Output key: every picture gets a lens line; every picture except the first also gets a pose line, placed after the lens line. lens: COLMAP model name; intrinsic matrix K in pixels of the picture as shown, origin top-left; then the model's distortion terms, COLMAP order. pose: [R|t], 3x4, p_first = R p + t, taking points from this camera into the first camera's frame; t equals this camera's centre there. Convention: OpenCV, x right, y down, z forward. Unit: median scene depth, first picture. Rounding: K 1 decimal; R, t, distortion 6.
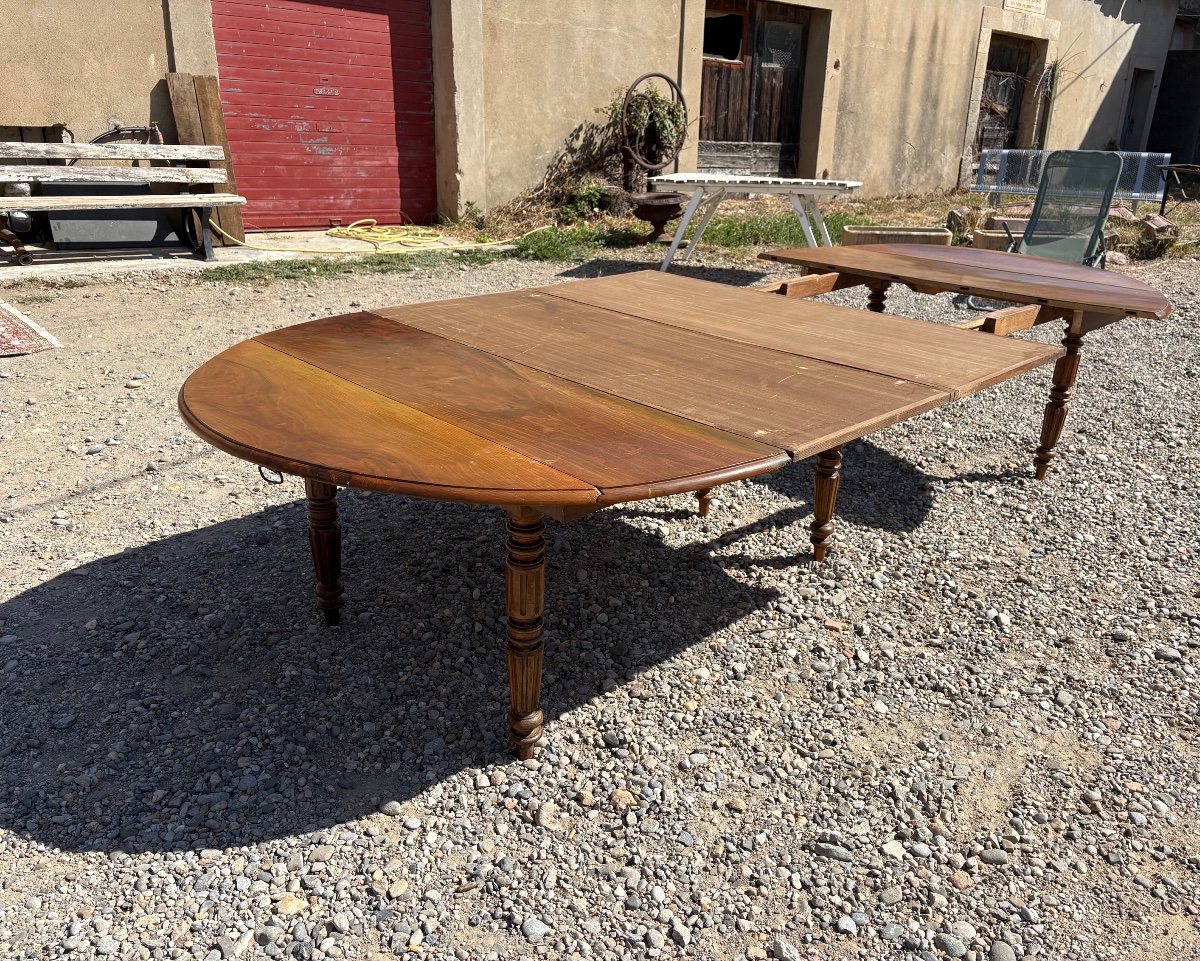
lens RADIAL K [[968.4, 0, 638.4], [0, 968.4, 475.1], [0, 0, 1]] dist [0.043359, -0.047566]
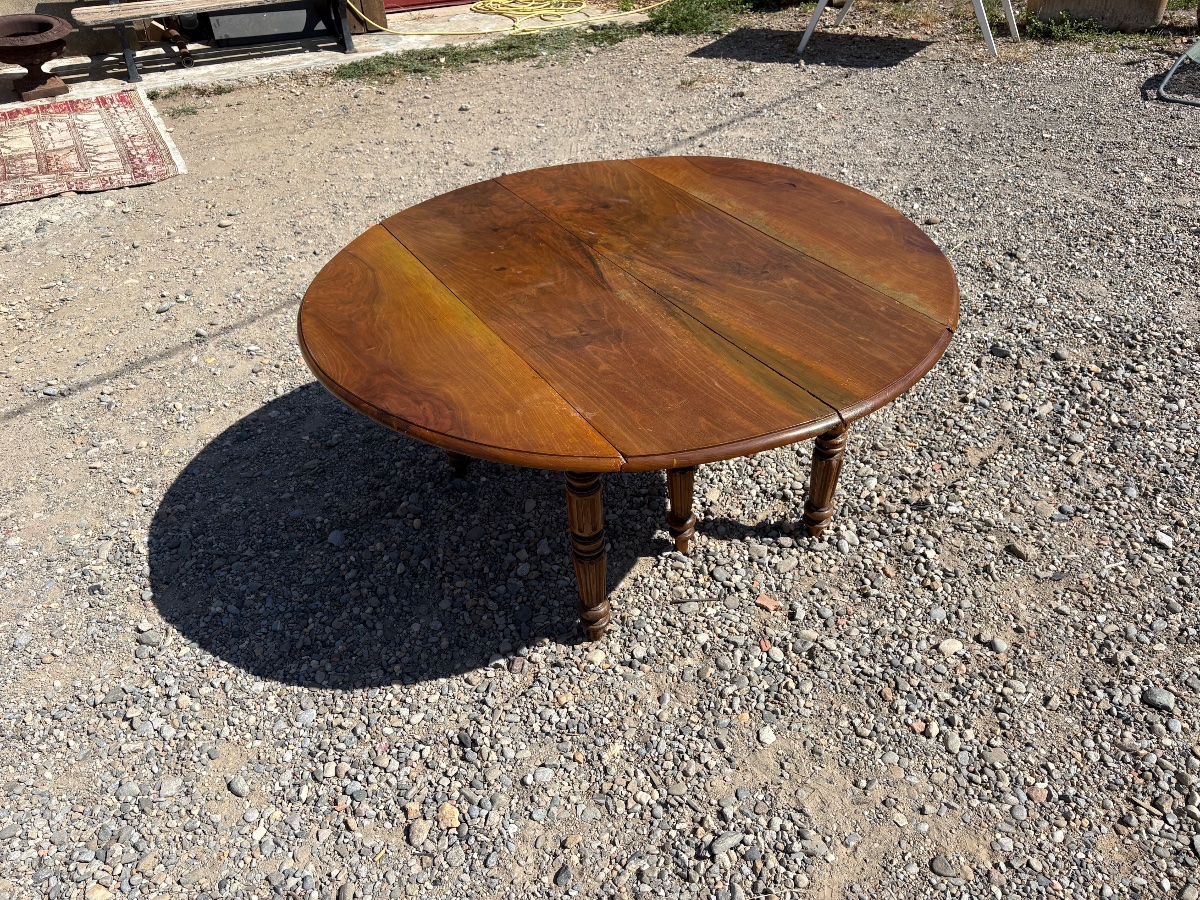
lens RADIAL K [[895.4, 0, 599.6], [0, 895.4, 477.3], [0, 0, 1]] dist [0.015850, -0.005295]
pose [[0.965363, 0.082719, -0.247452, 0.083817], [-0.008844, 0.958243, 0.285820, -0.065887], [0.260761, -0.273731, 0.925783, 0.073725]]
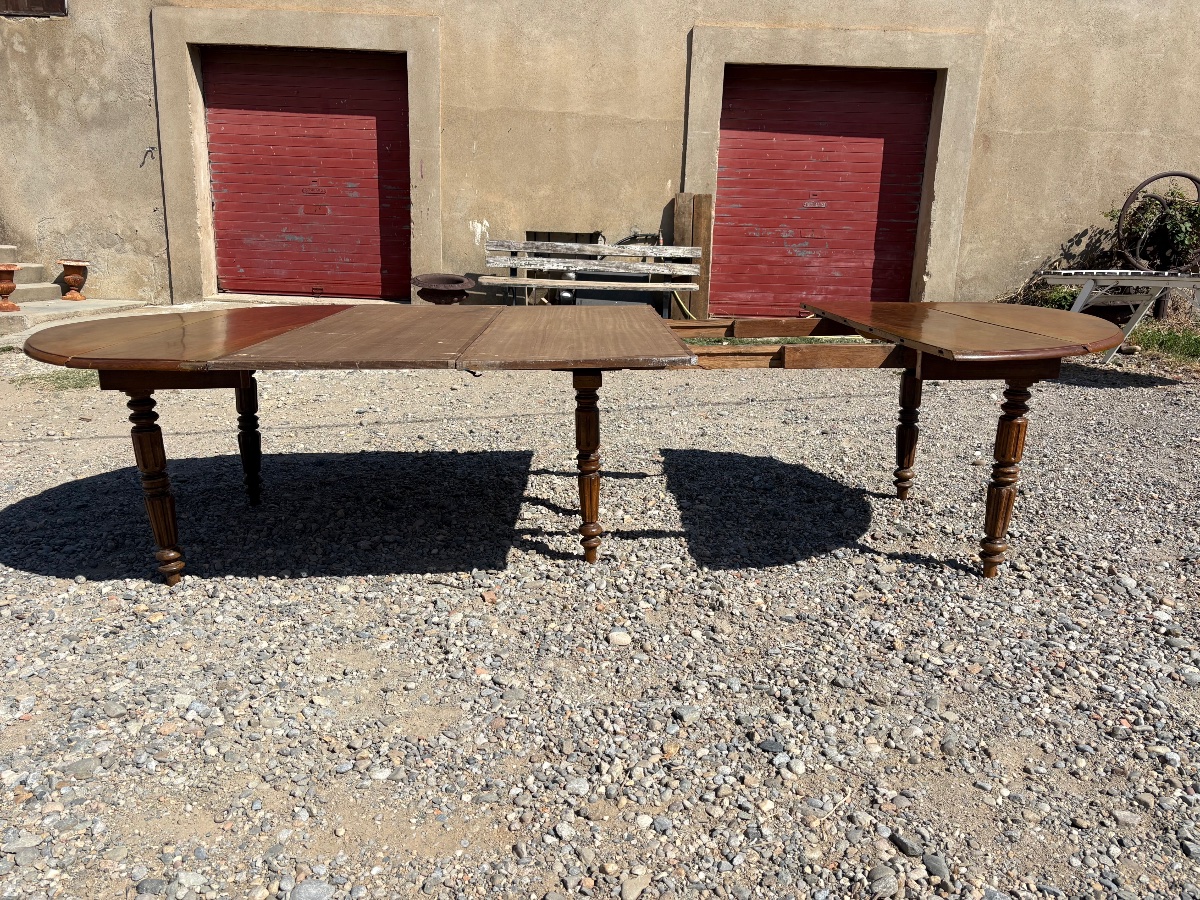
lens RADIAL K [[901.8, 0, 594.0], [0, 901.8, 452.1], [0, 0, 1]] dist [0.029685, -0.034343]
pose [[0.723944, 0.143566, -0.674754, 0.310939], [-0.235825, 0.970683, -0.046486, 0.006608], [0.648298, 0.192778, 0.736577, 0.108928]]
